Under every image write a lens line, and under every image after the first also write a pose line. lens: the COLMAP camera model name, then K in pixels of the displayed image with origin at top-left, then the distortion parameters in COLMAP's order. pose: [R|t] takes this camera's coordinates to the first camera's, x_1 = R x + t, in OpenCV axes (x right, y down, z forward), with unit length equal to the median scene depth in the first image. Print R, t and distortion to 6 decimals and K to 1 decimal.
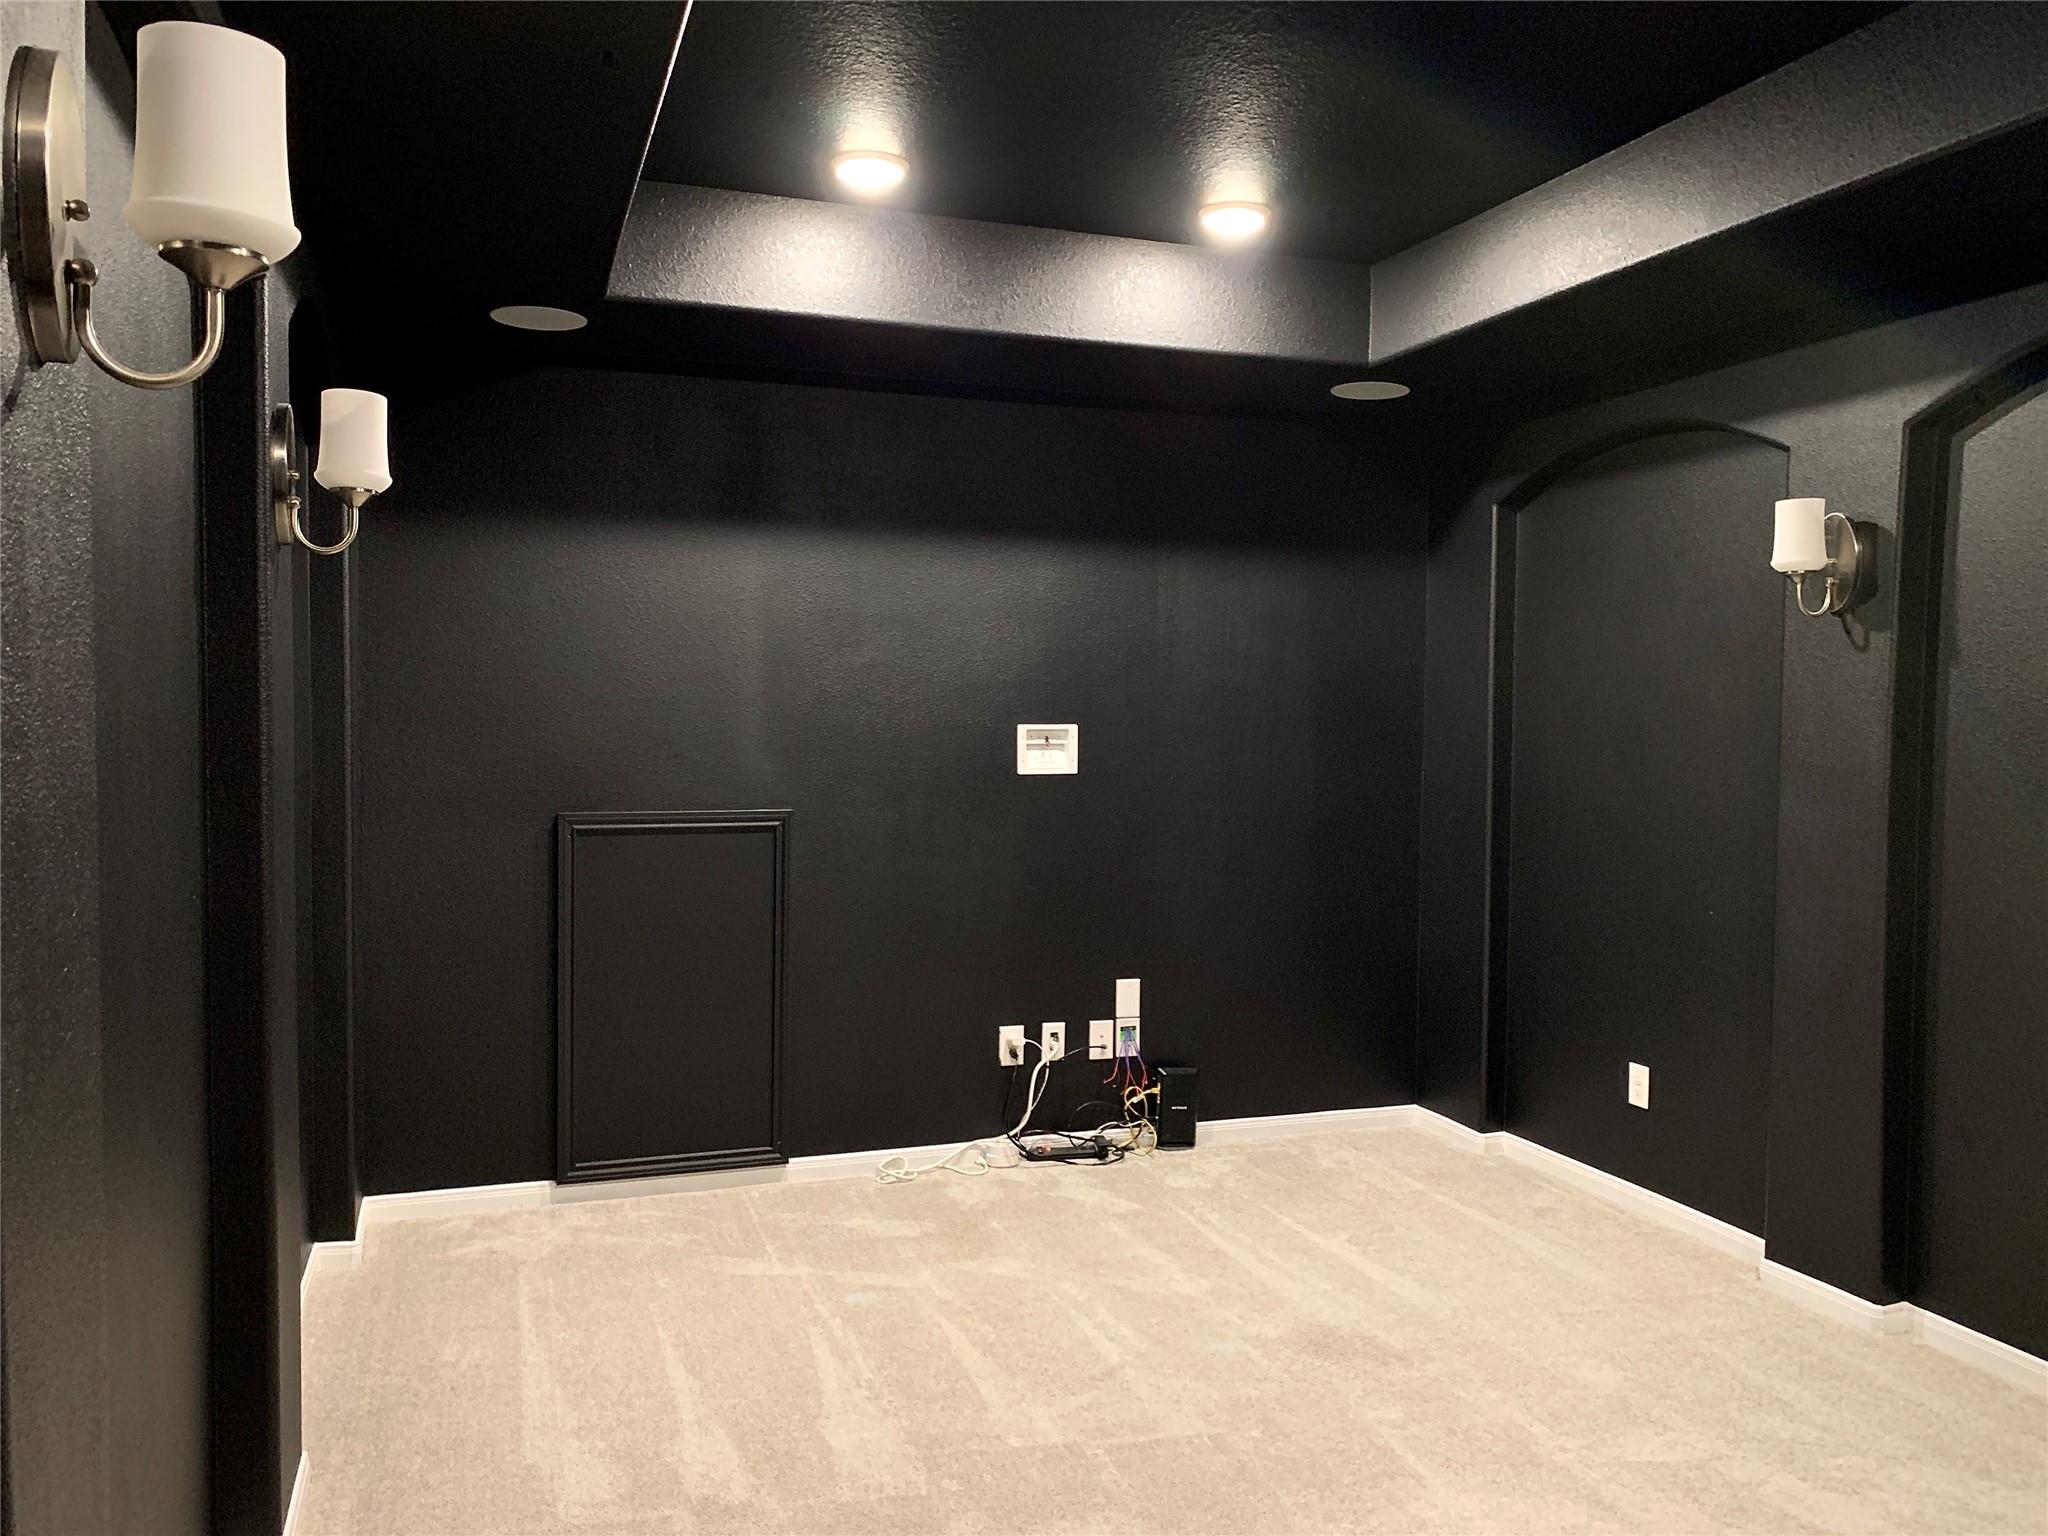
lens RADIAL K [[1599.6, 0, 1024.0], [0, 1599.6, 768.0], [0, 0, 1]] dist [0.005334, 0.012998]
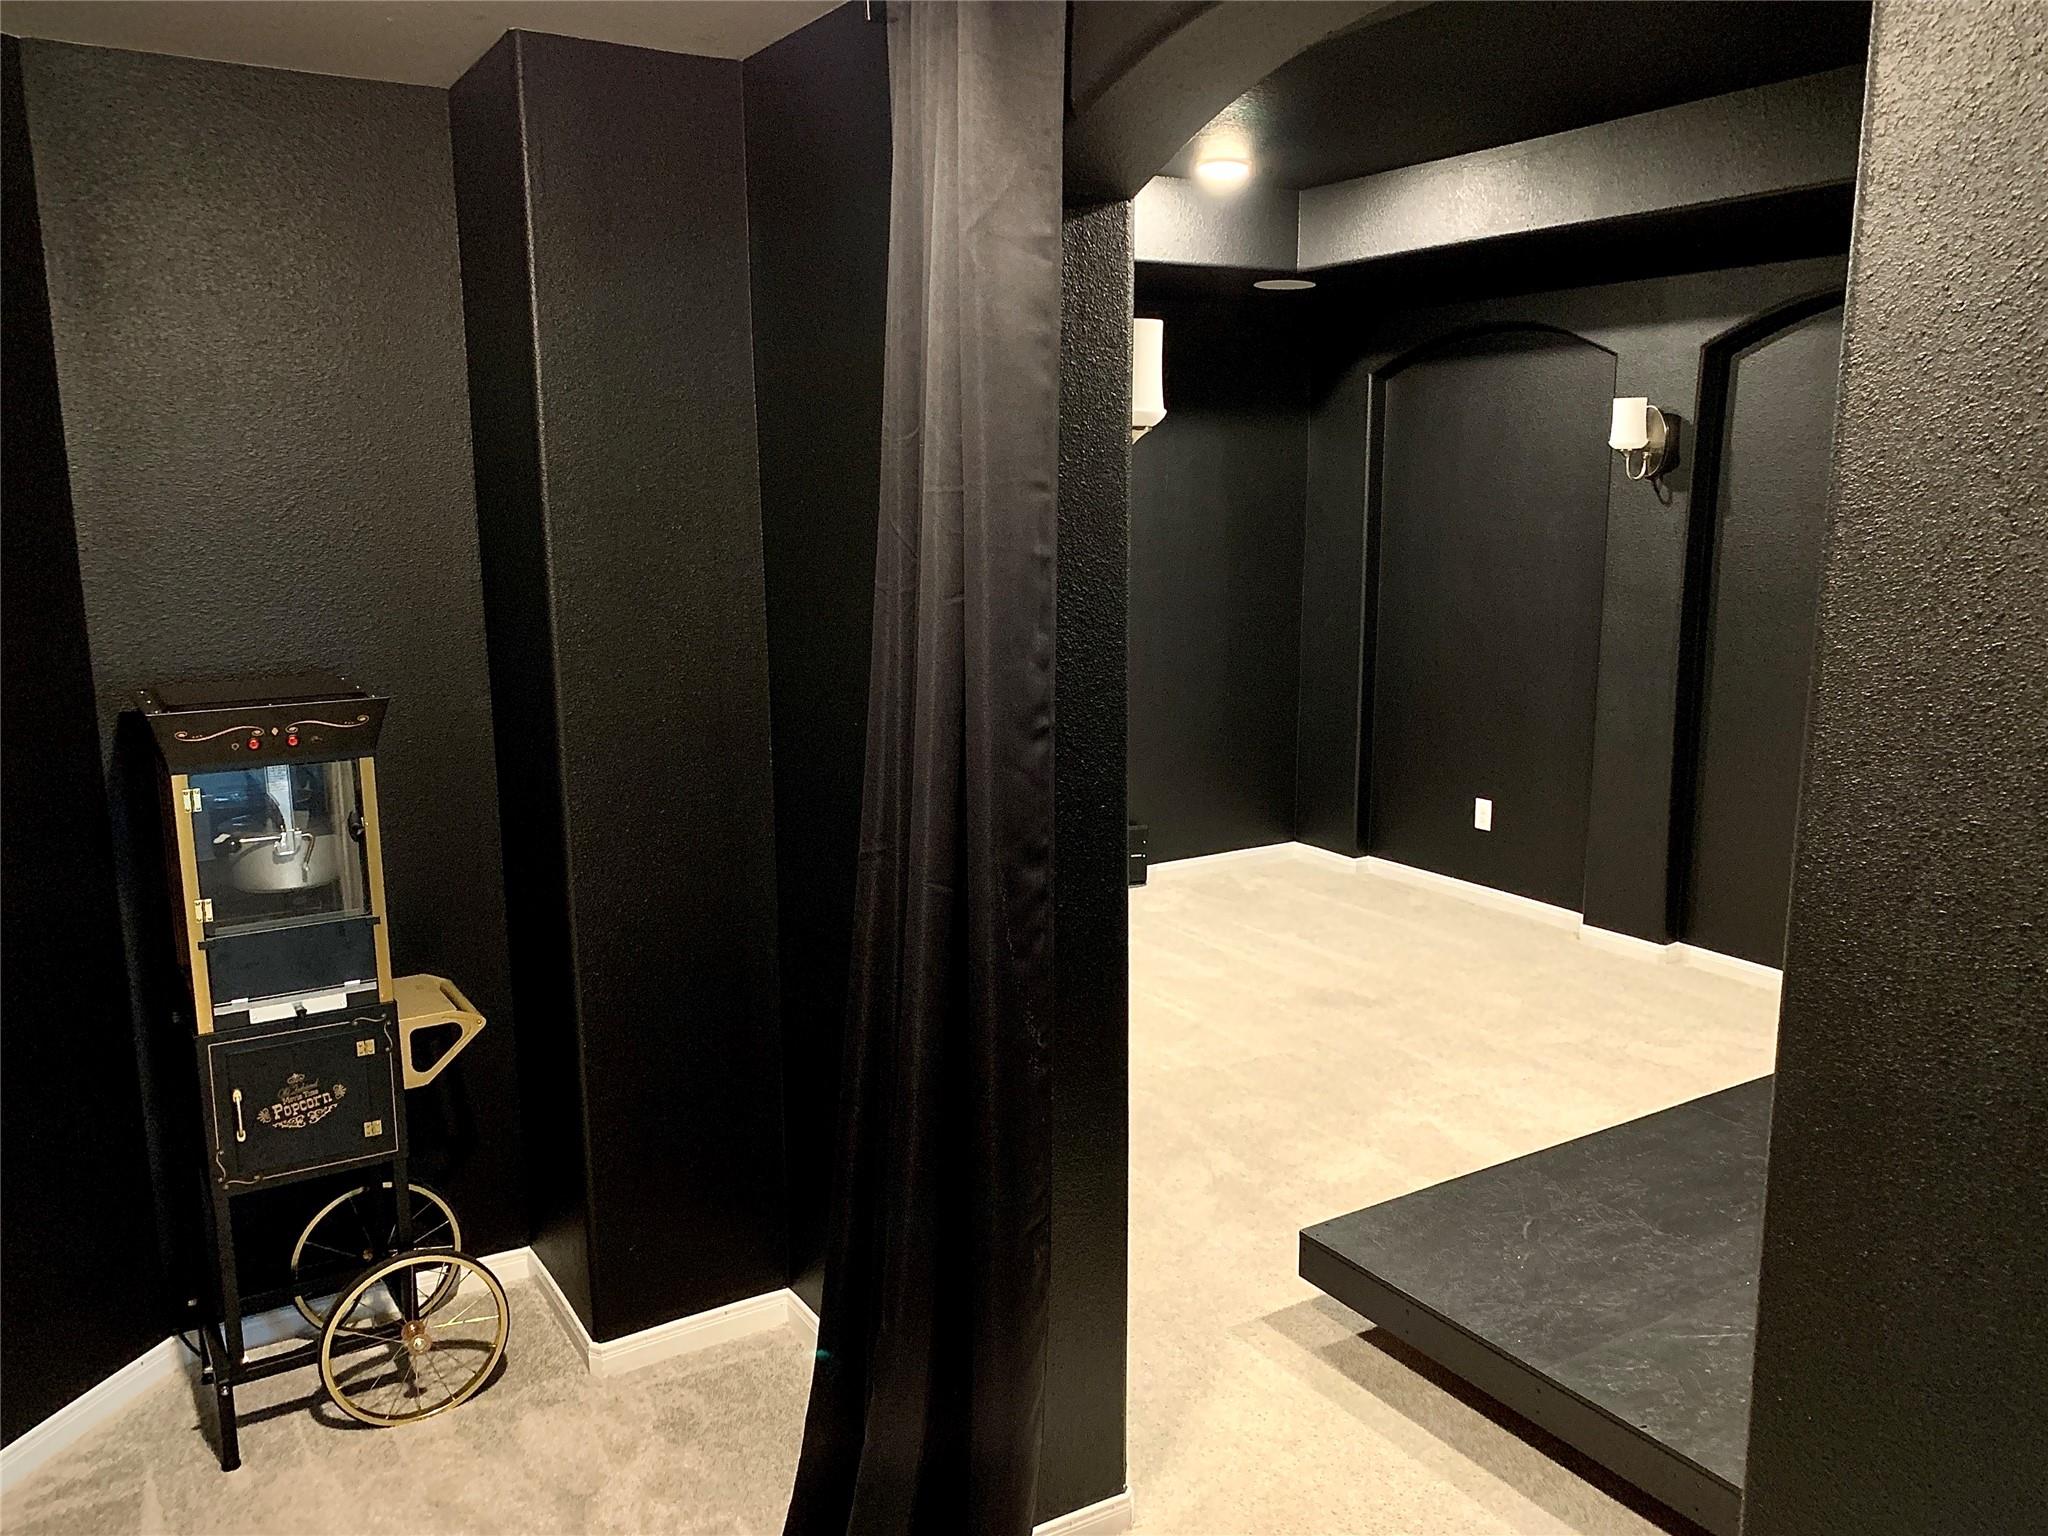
lens RADIAL K [[1631.2, 0, 1024.0], [0, 1631.2, 768.0], [0, 0, 1]] dist [0.125250, -0.246854]
pose [[0.975862, -0.055171, 0.211306, -0.363494], [0.025389, 0.989663, 0.141145, -0.062760], [-0.216909, -0.132373, 0.967175, -0.340237]]
